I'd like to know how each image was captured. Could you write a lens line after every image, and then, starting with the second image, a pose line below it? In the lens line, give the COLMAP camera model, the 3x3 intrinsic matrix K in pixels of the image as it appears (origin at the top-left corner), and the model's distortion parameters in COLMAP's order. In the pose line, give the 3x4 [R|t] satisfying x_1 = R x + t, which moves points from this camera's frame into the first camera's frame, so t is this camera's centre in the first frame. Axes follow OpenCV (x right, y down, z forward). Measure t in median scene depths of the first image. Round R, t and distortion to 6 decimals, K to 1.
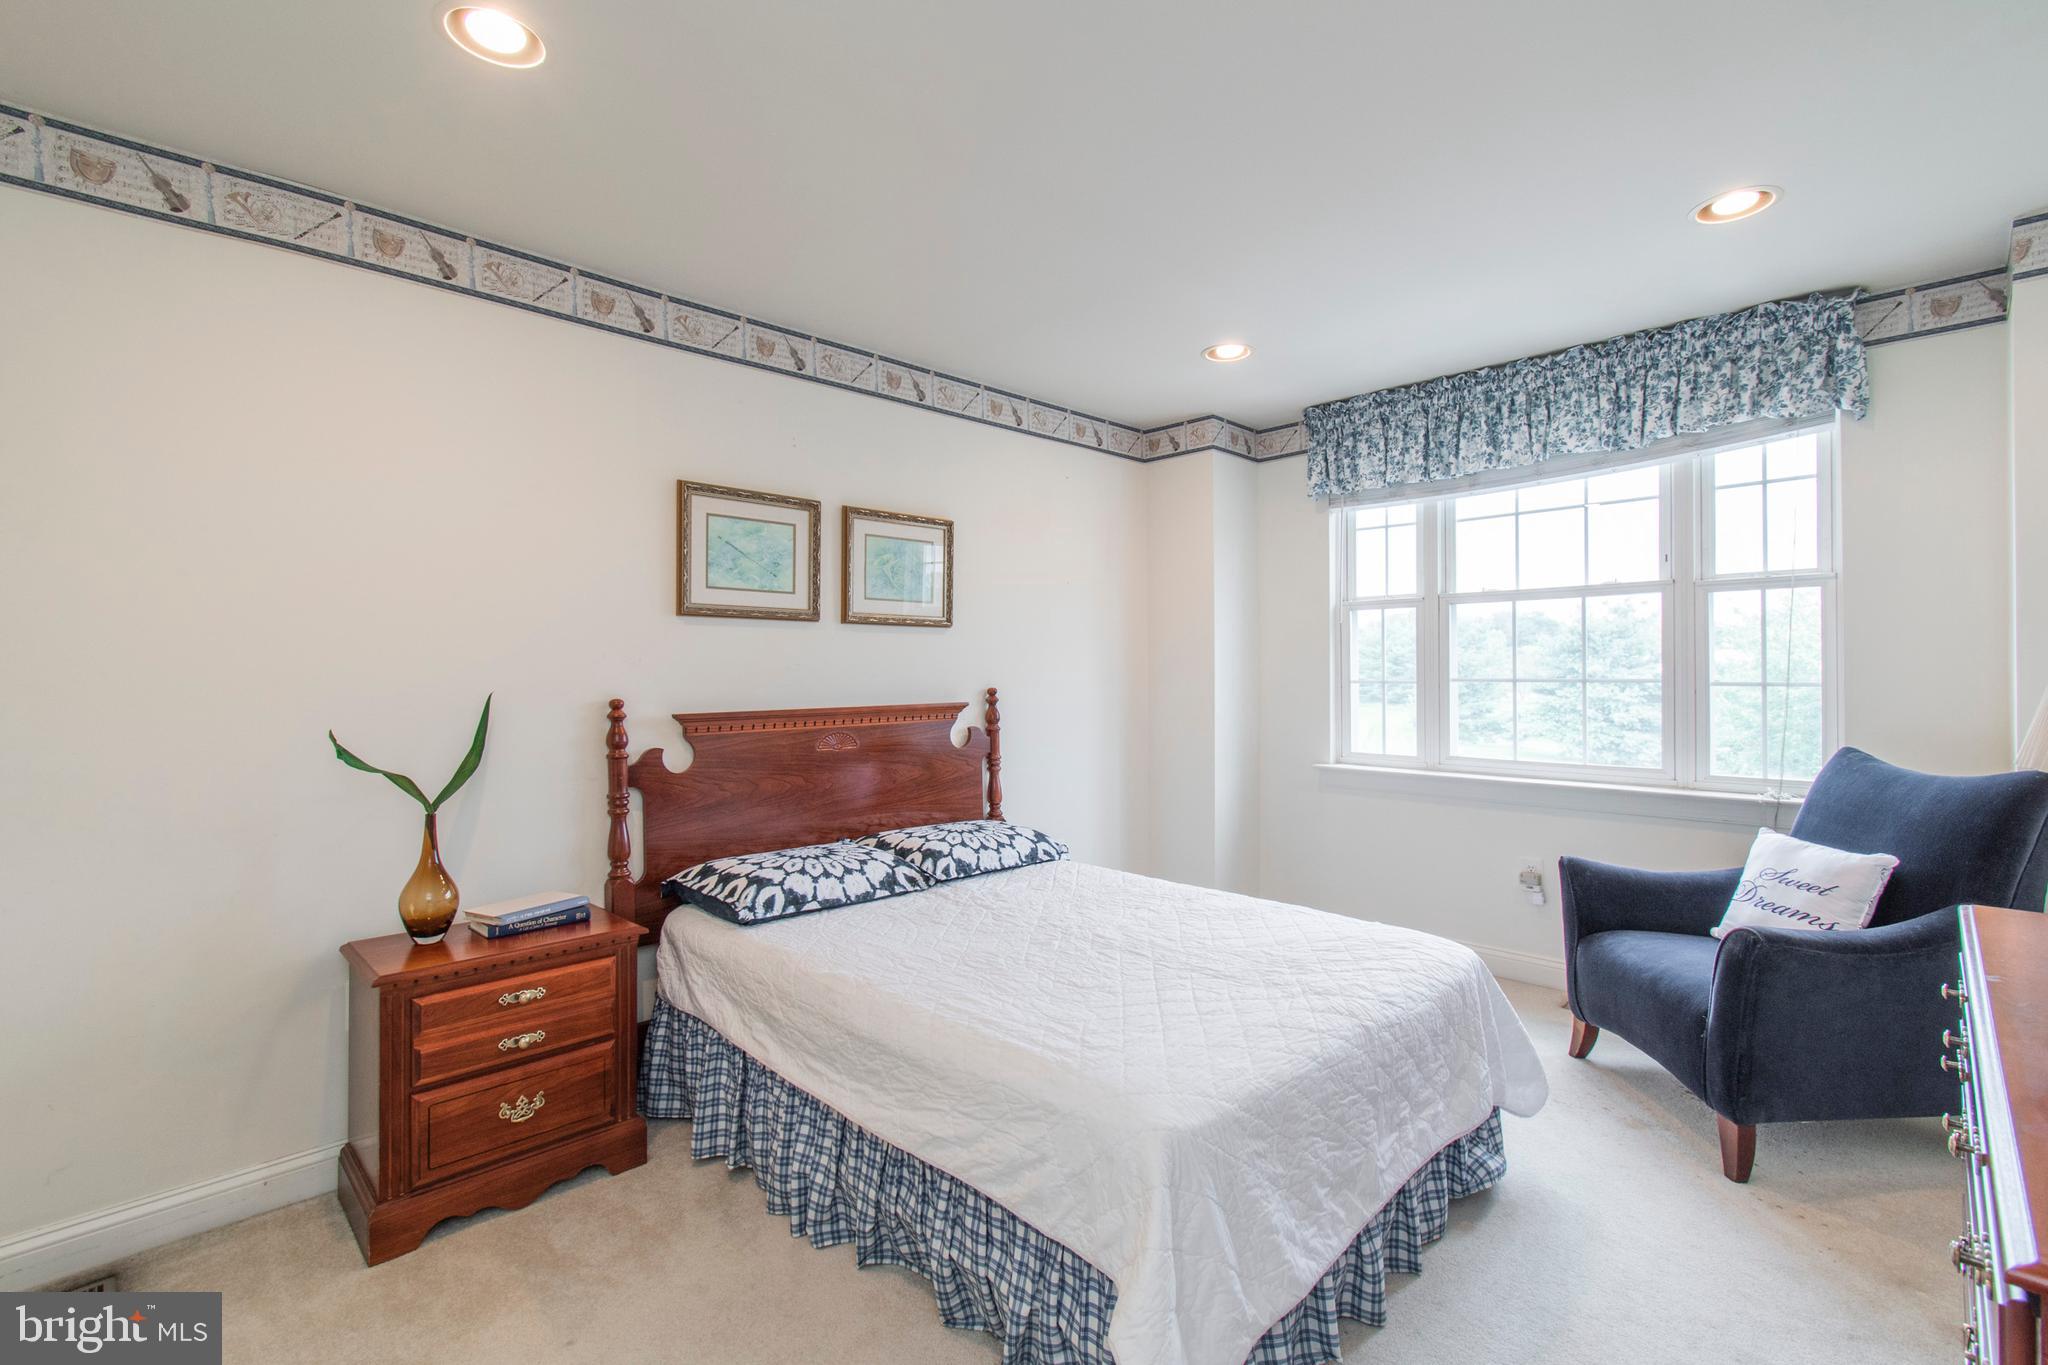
lens RADIAL K [[902.0, 0, 1029.9], [0, 902.0, 674.1], [0, 0, 1]] dist [0.003224, 0.000164]
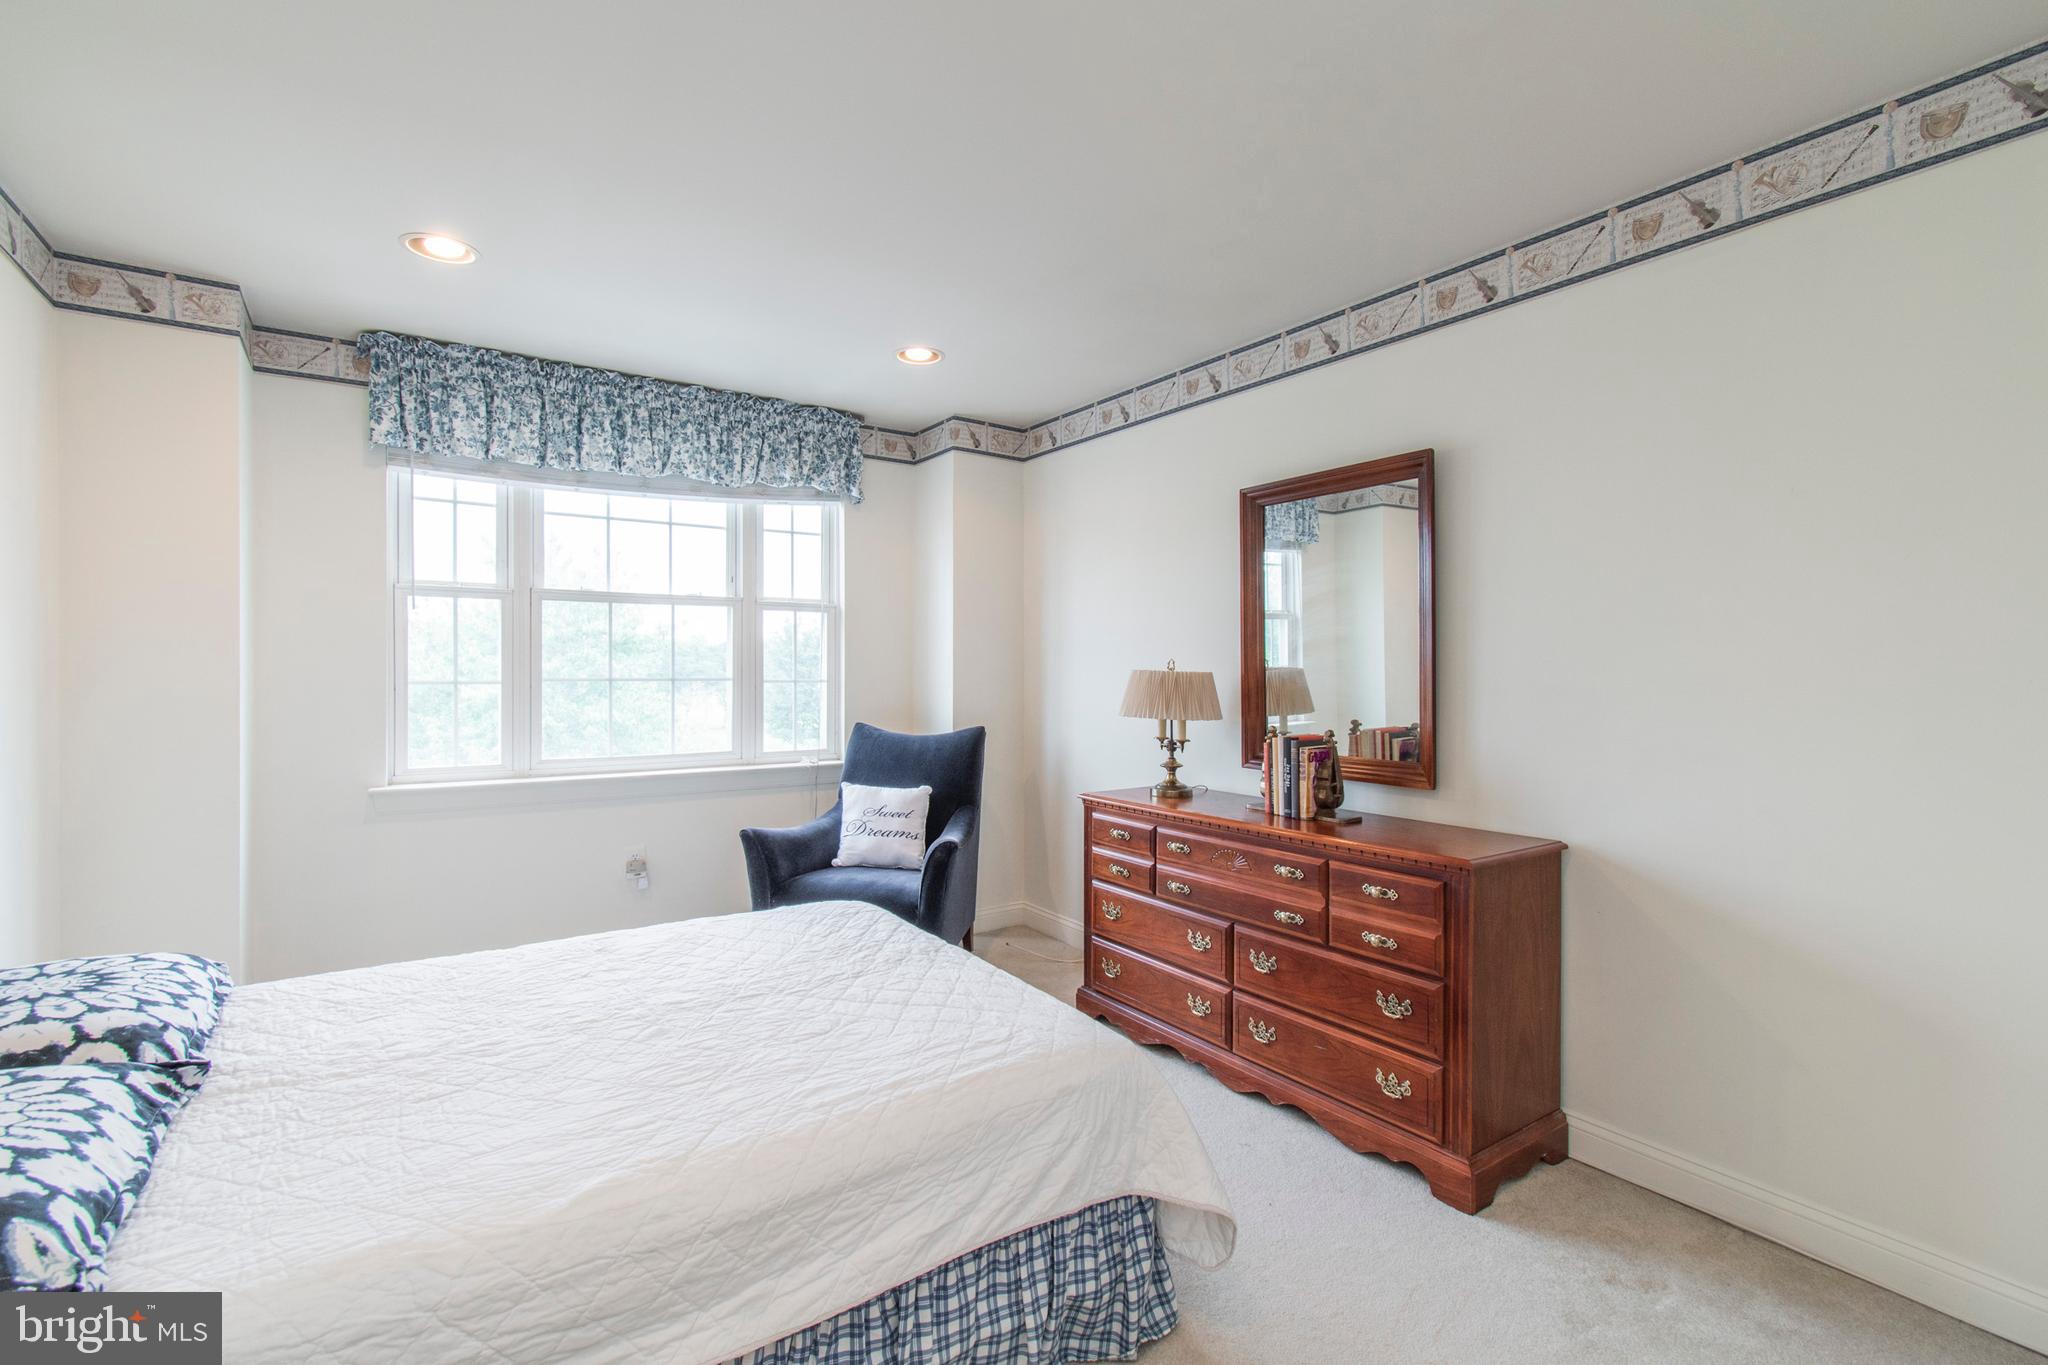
lens RADIAL K [[915.1, 0, 1024.0], [0, 915.1, 682.5], [0, 0, 1]] dist [-0.001834, -0.000411]
pose [[0.187118, -0.006876, 0.982313, -0.442103], [-0.000191, 0.999975, 0.007036, 0.002794], [-0.982337, -0.001504, 0.187112, 0.373498]]
